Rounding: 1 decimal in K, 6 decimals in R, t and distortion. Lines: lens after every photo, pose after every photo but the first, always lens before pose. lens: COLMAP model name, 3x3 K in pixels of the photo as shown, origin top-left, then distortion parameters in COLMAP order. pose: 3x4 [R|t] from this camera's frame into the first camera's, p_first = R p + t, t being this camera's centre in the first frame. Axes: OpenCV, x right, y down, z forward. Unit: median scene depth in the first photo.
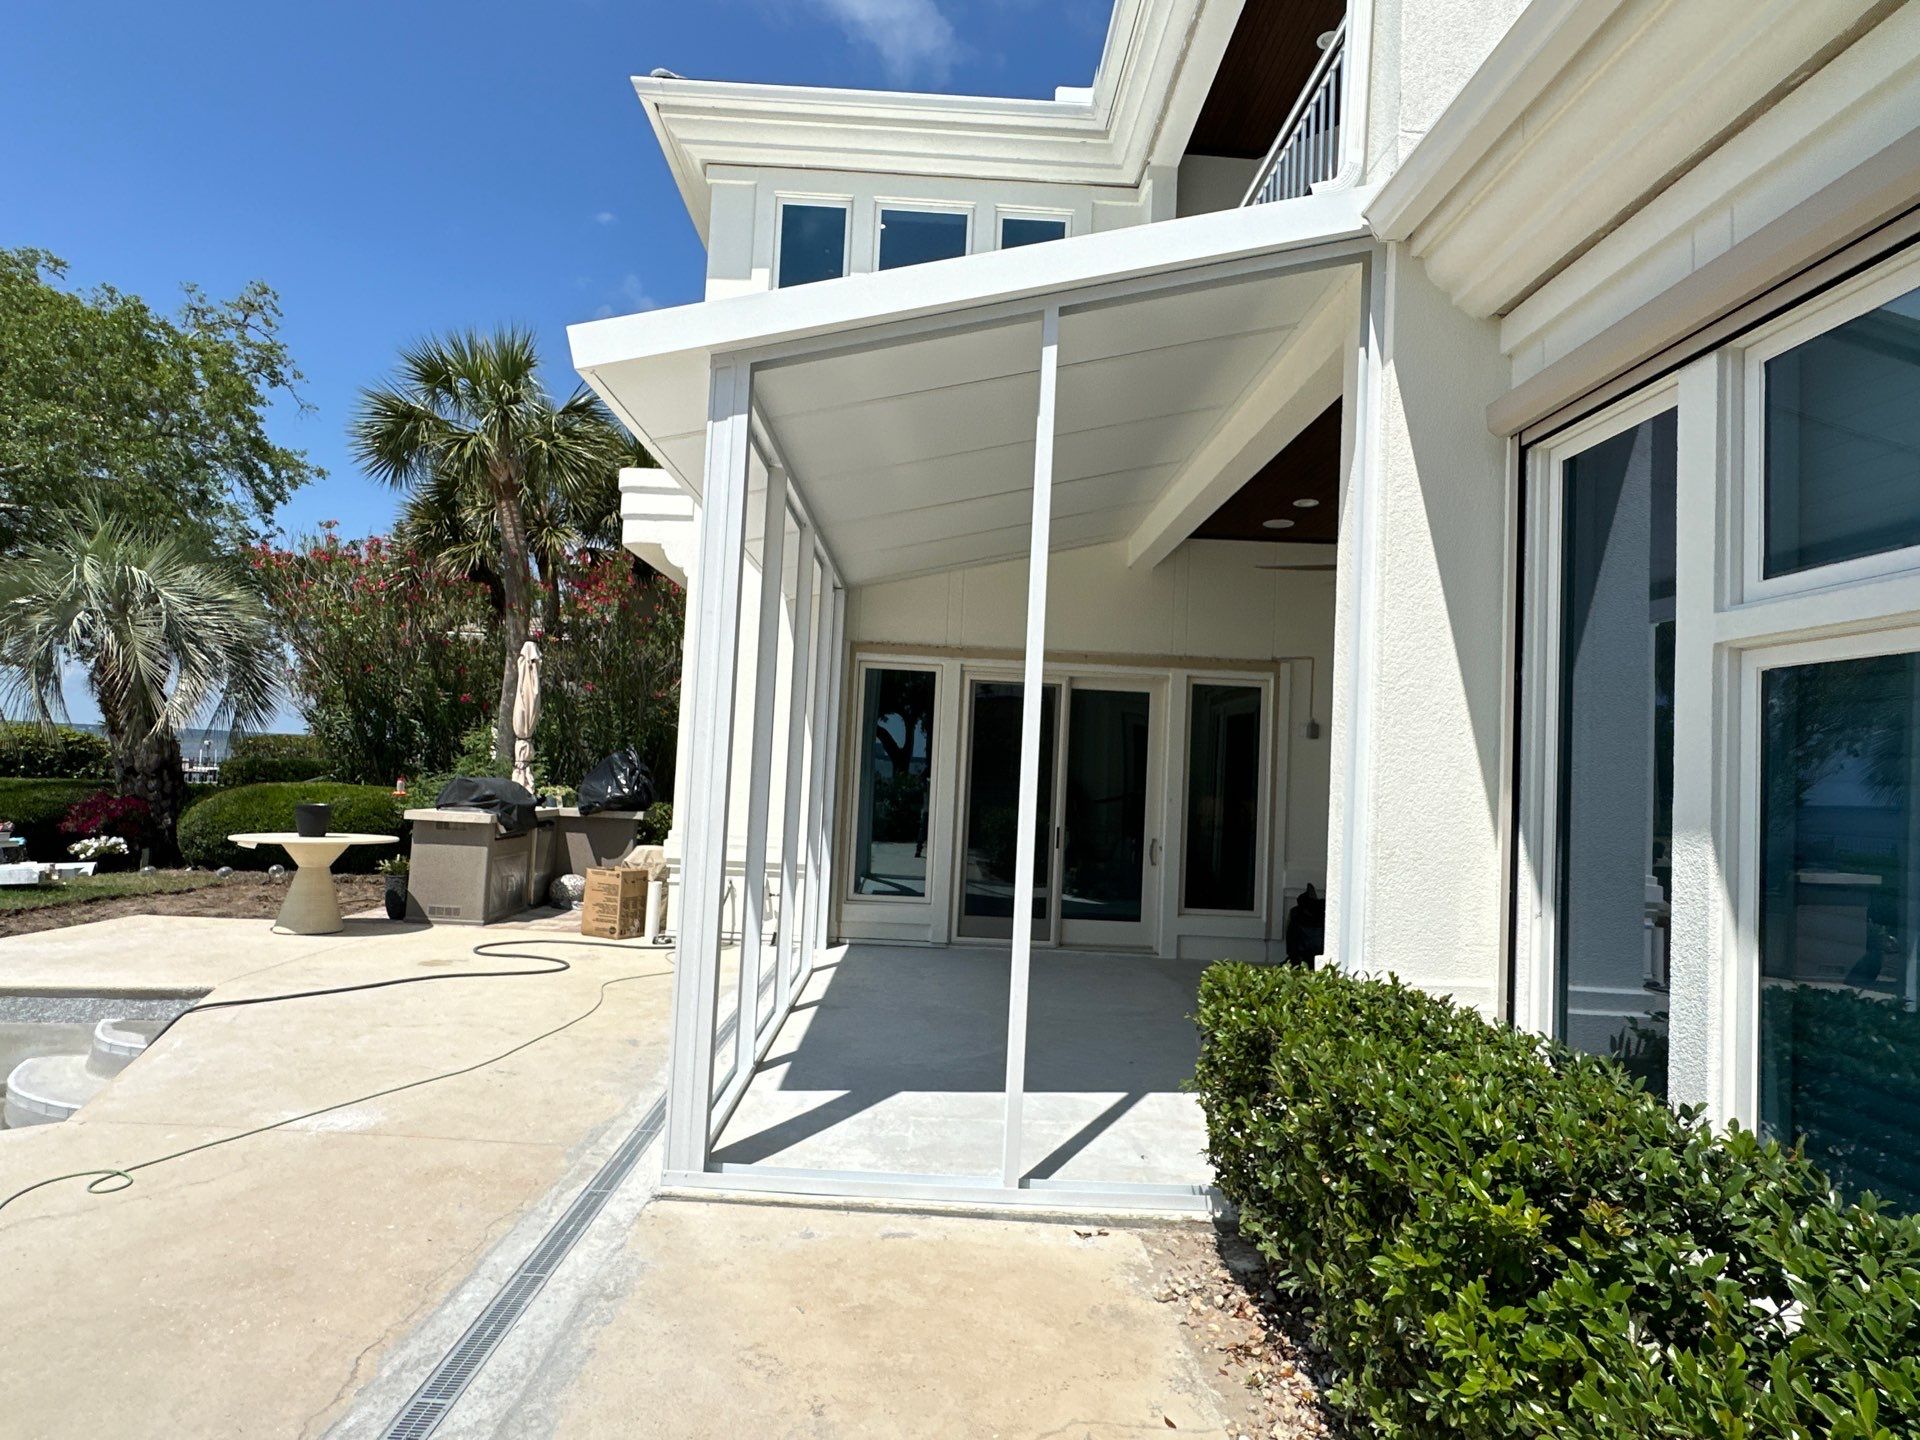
lens RADIAL K [[1007.9, 0, 995.1], [0, 1007.9, 715.0], [0, 0, 1]] dist [0.000464, -0.000128]
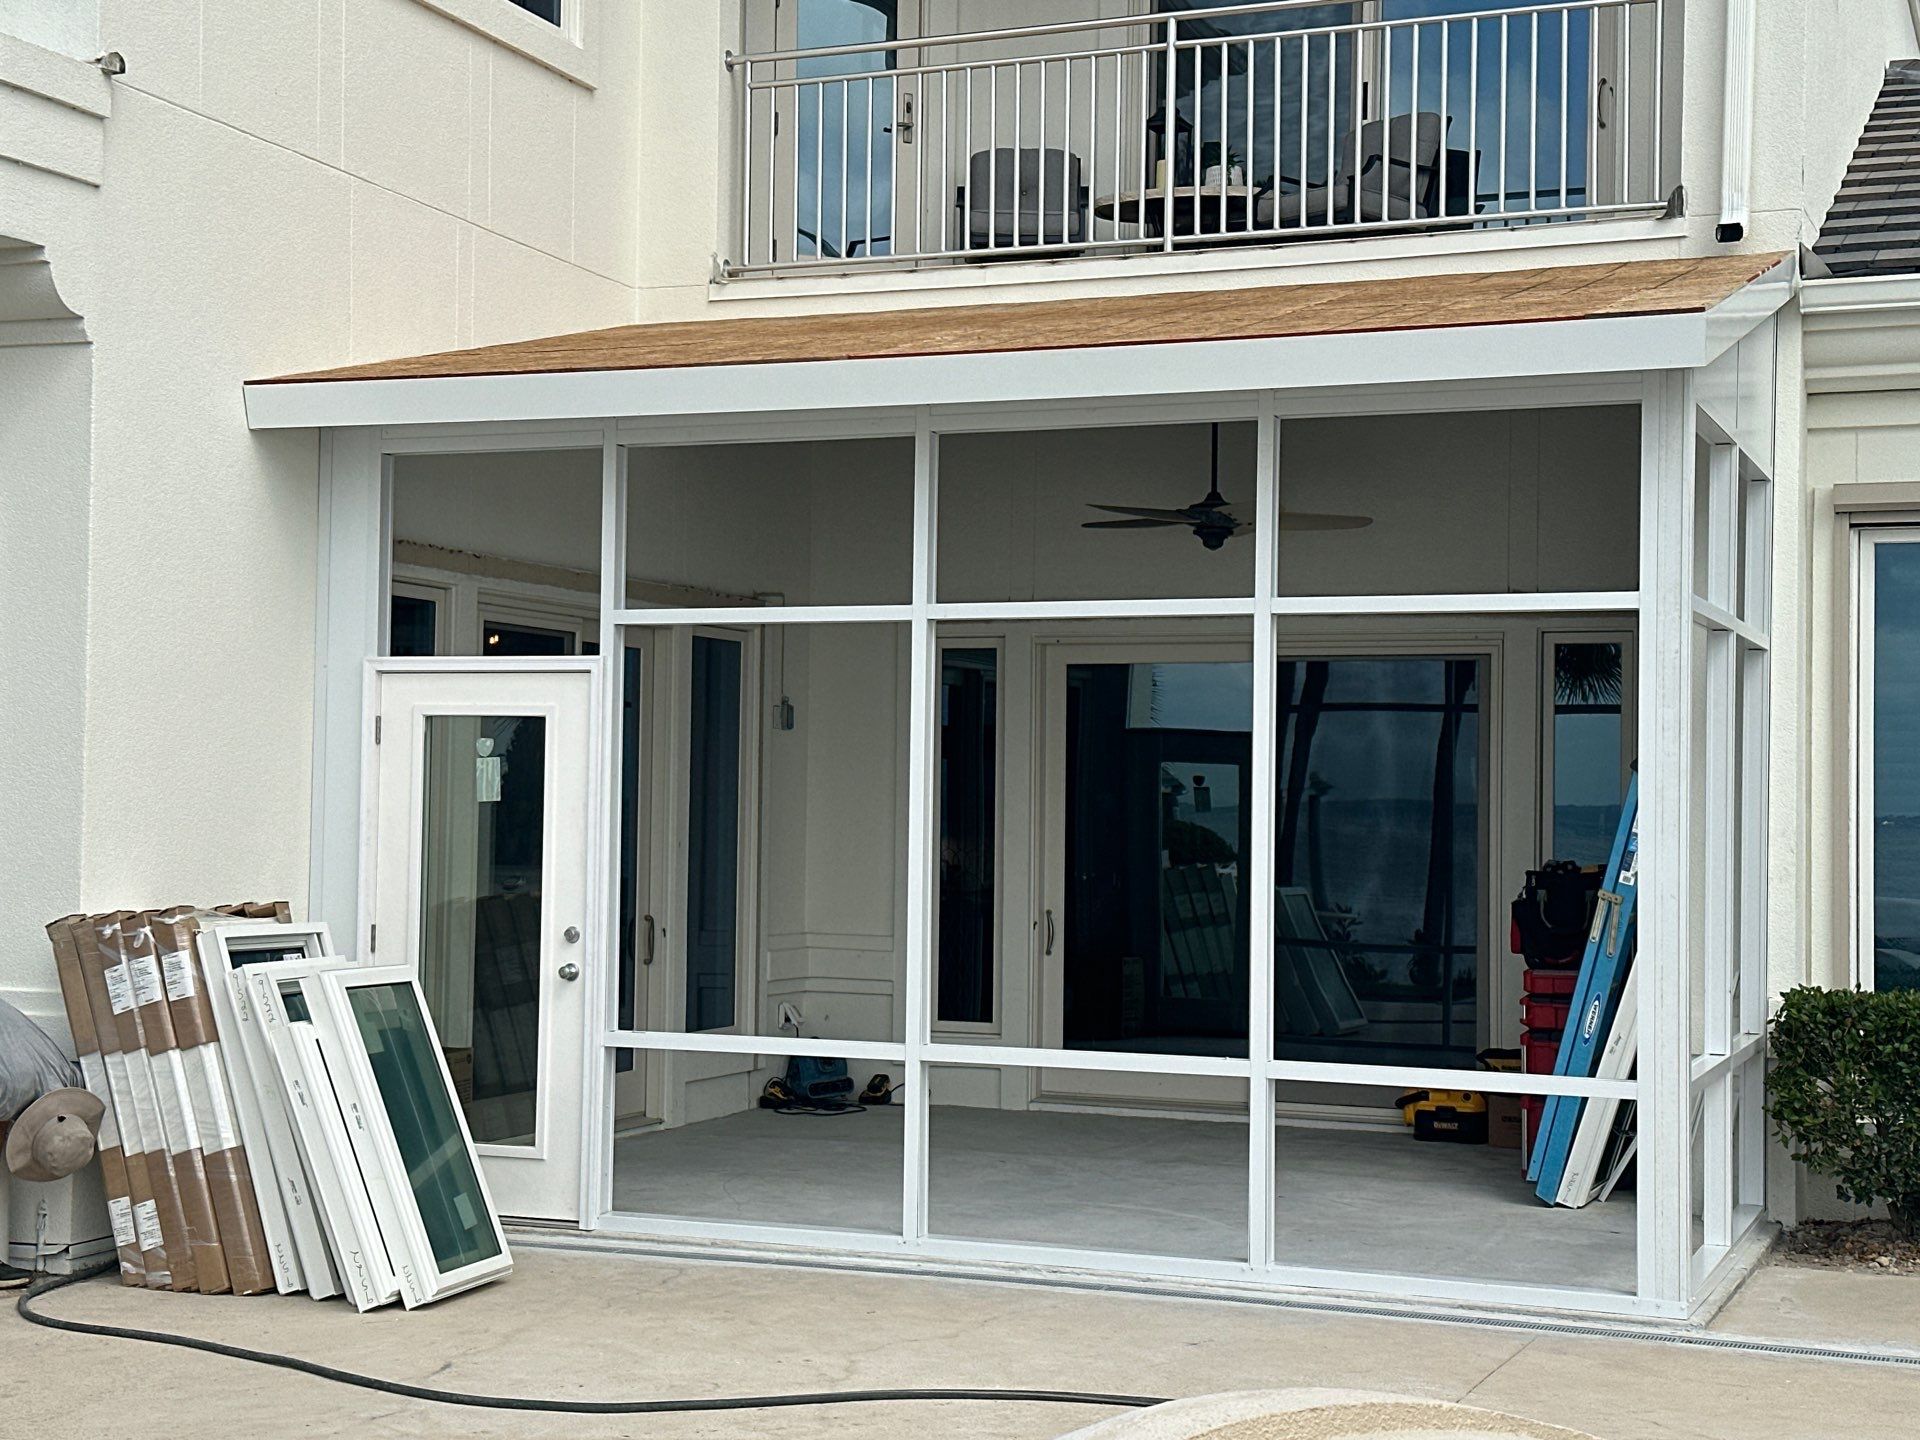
lens RADIAL K [[2694.2, 0, 916.7], [0, 2694.2, 720.7], [0, 0, 1]] dist [0.092481, -0.067044]
pose [[0.427925, -0.012336, 0.903730, -1.139033], [-0.045083, 0.998371, 0.034975, -0.042865], [-0.902689, -0.055710, 0.426671, 0.256729]]
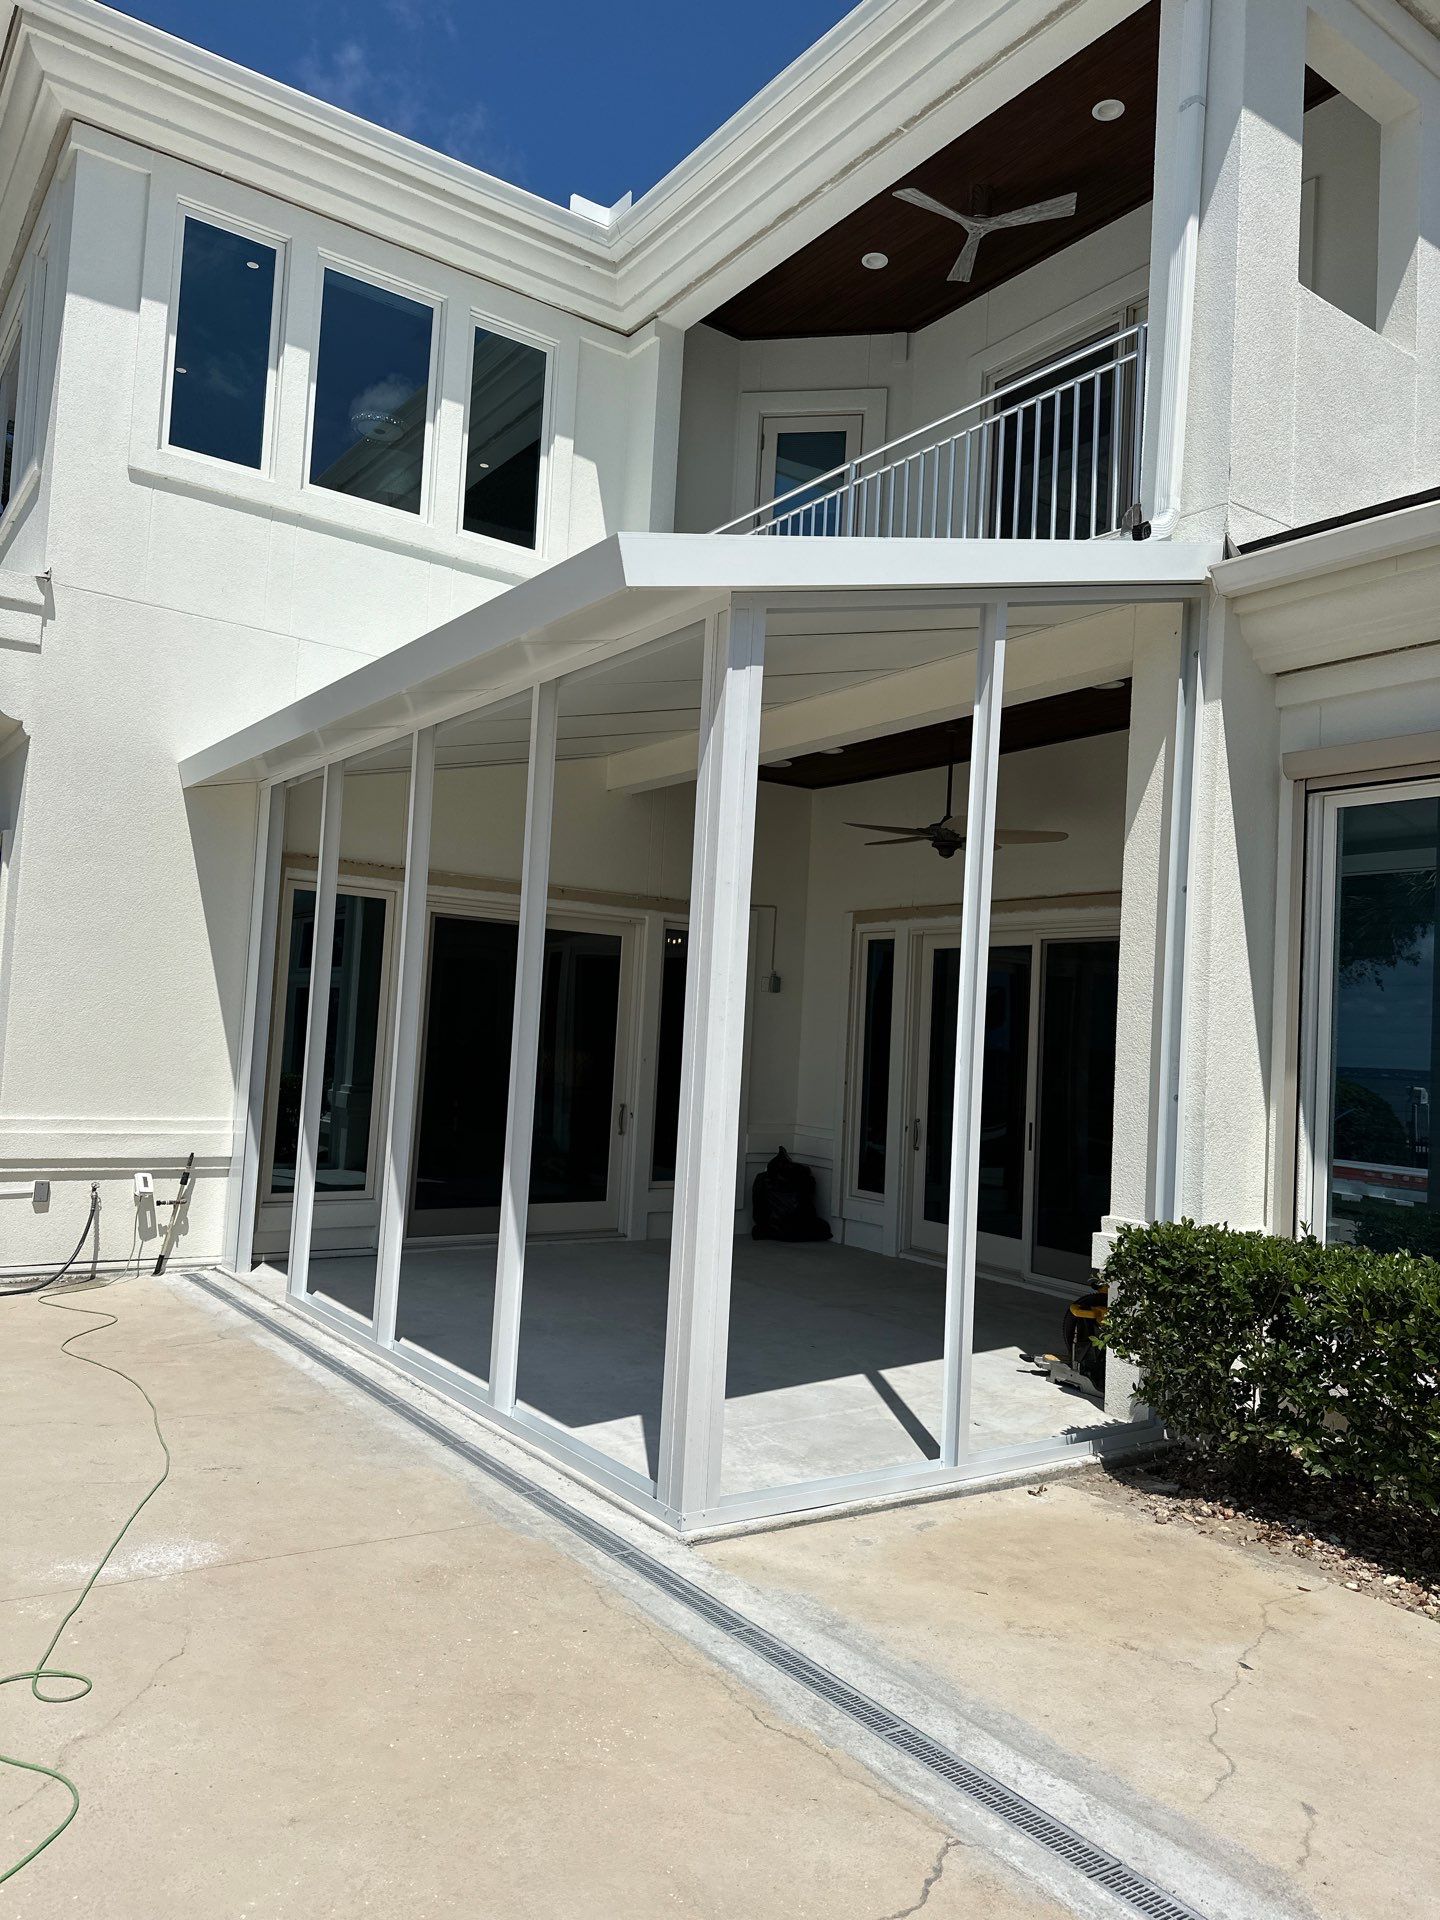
lens RADIAL K [[1312.6, 0, 730.8], [0, 1312.6, 964.5], [0, 0, 1]] dist [0.022056, -0.022782]
pose [[0.836705, 0.027807, 0.546948, -0.393626], [-0.043595, 0.998923, 0.015905, -0.021135], [-0.545917, -0.037152, 0.837015, 0.011777]]
